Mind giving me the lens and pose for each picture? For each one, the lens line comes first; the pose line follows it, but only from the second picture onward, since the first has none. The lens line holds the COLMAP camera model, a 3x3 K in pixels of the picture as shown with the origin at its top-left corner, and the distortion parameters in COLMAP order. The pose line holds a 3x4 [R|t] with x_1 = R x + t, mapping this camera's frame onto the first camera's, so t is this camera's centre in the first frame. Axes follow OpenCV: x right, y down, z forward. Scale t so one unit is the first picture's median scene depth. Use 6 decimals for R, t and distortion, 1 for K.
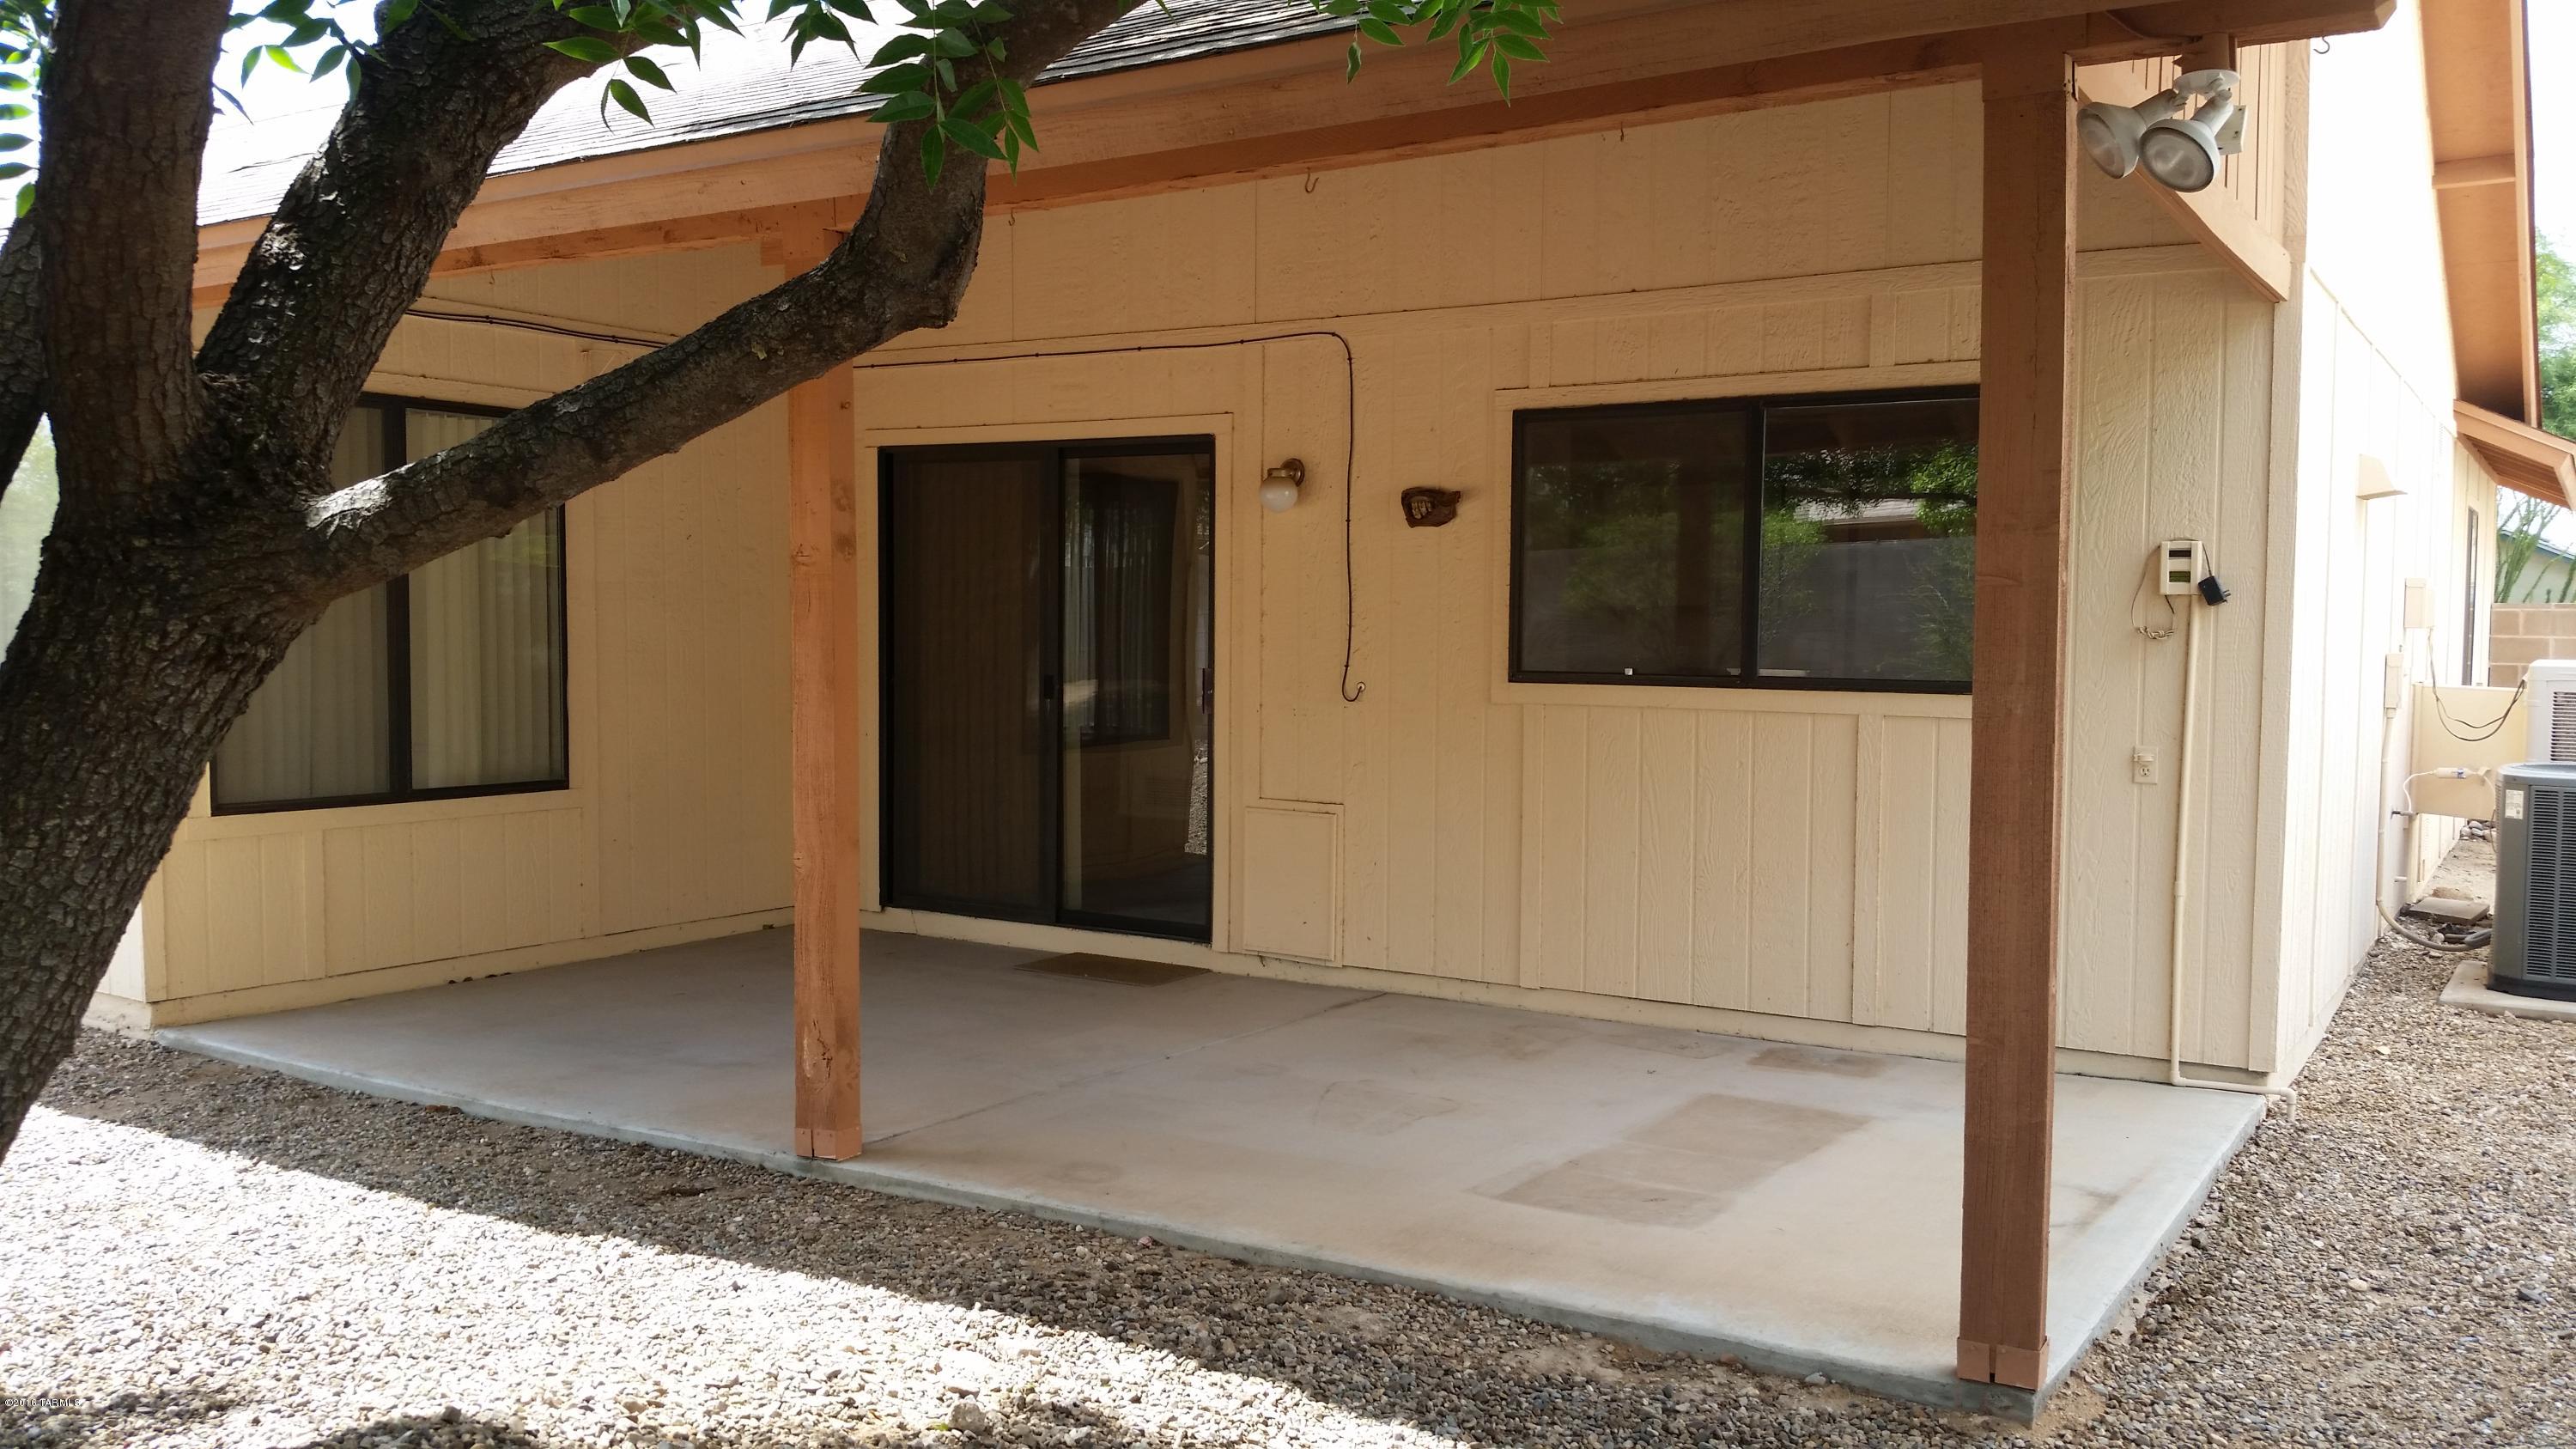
lens RADIAL K [[2119.9, 0, 1288.0], [0, 2119.9, 724.5], [0, 0, 1]] dist [0.140958, -0.223130]
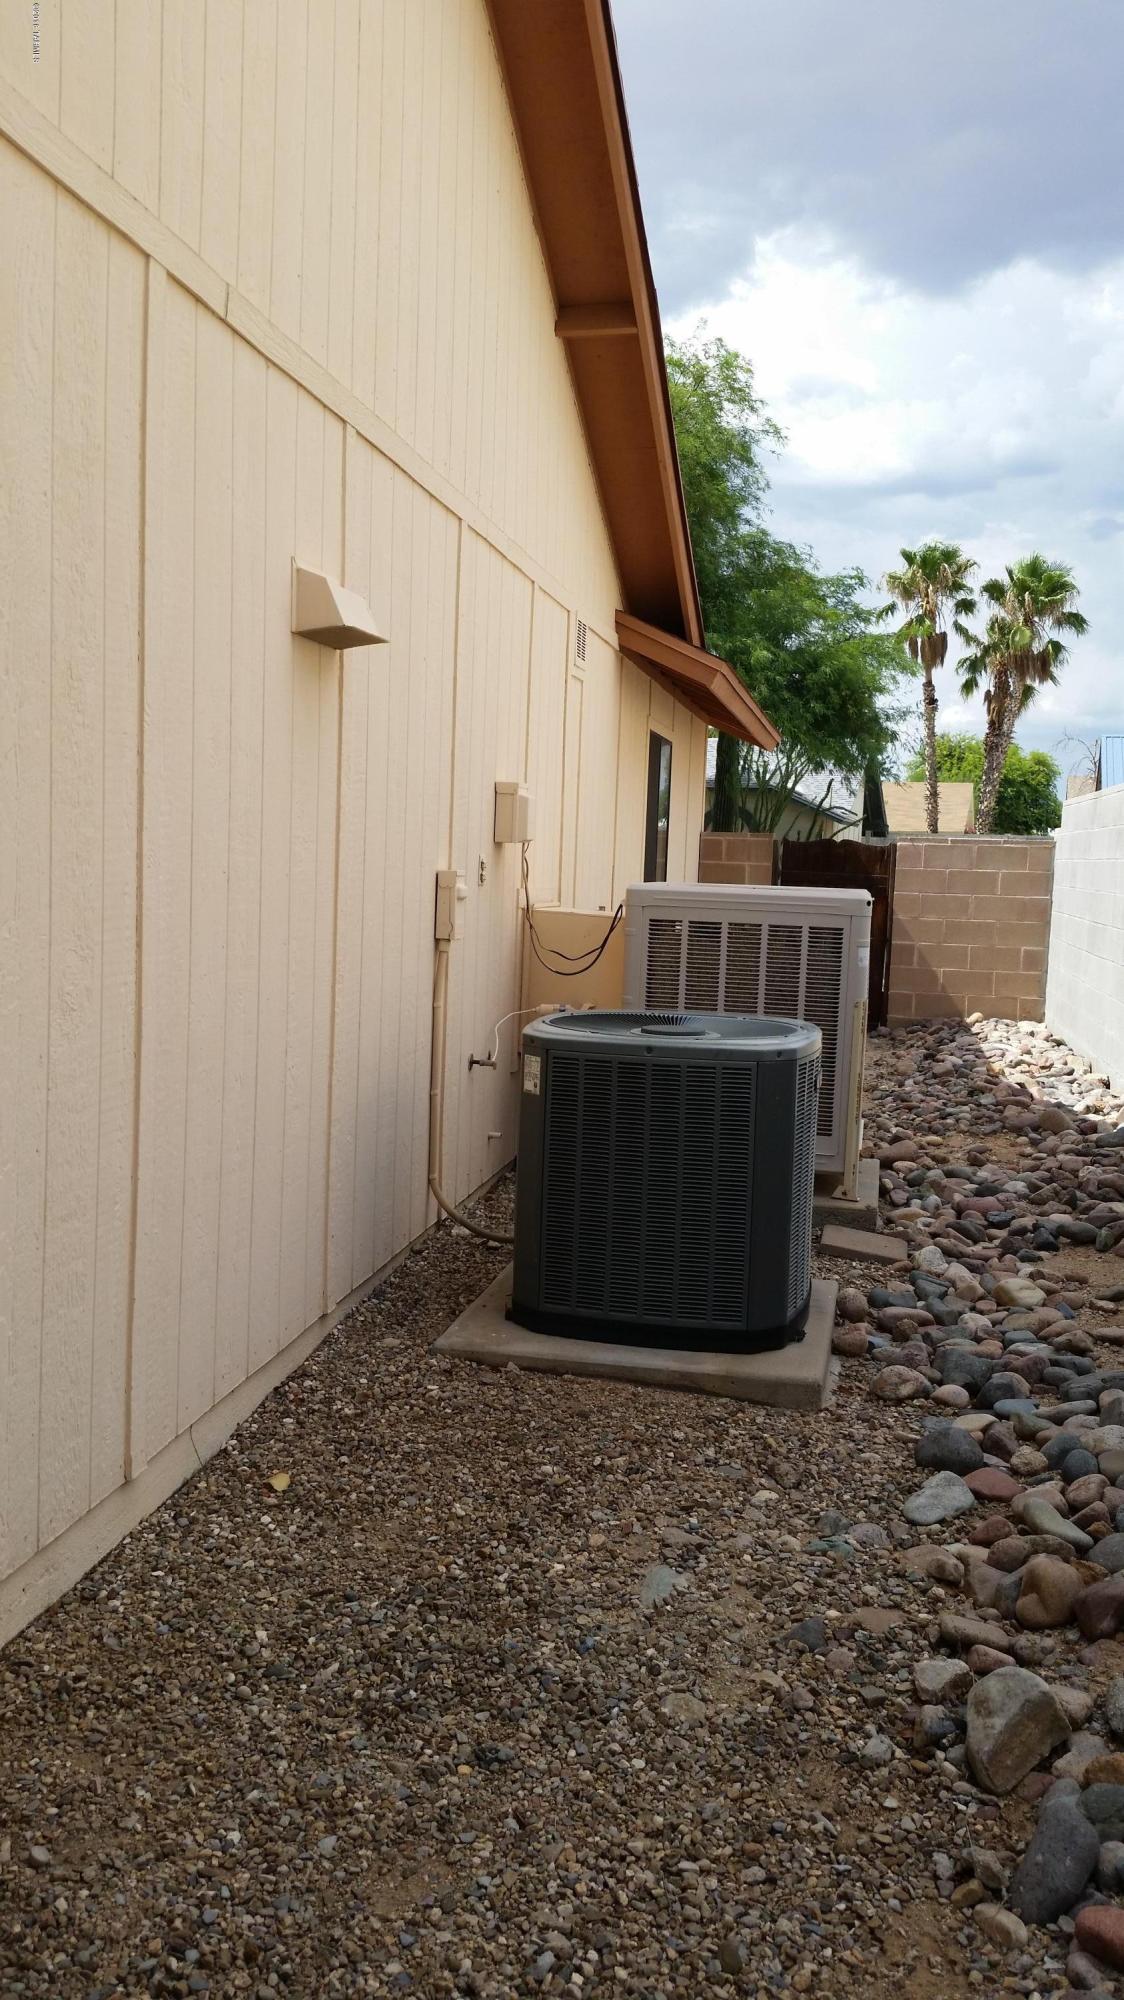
lens RADIAL K [[1624.4, 0, 543.0], [0, 1624.4, 972.1], [0, 0, 1]] dist [0.175640, -0.435341]
pose [[0.939334, -0.004638, 0.342974, 0.295000], [-0.005113, 0.999608, 0.027521, -0.010380], [-0.342967, -0.027605, 0.938942, 0.372074]]
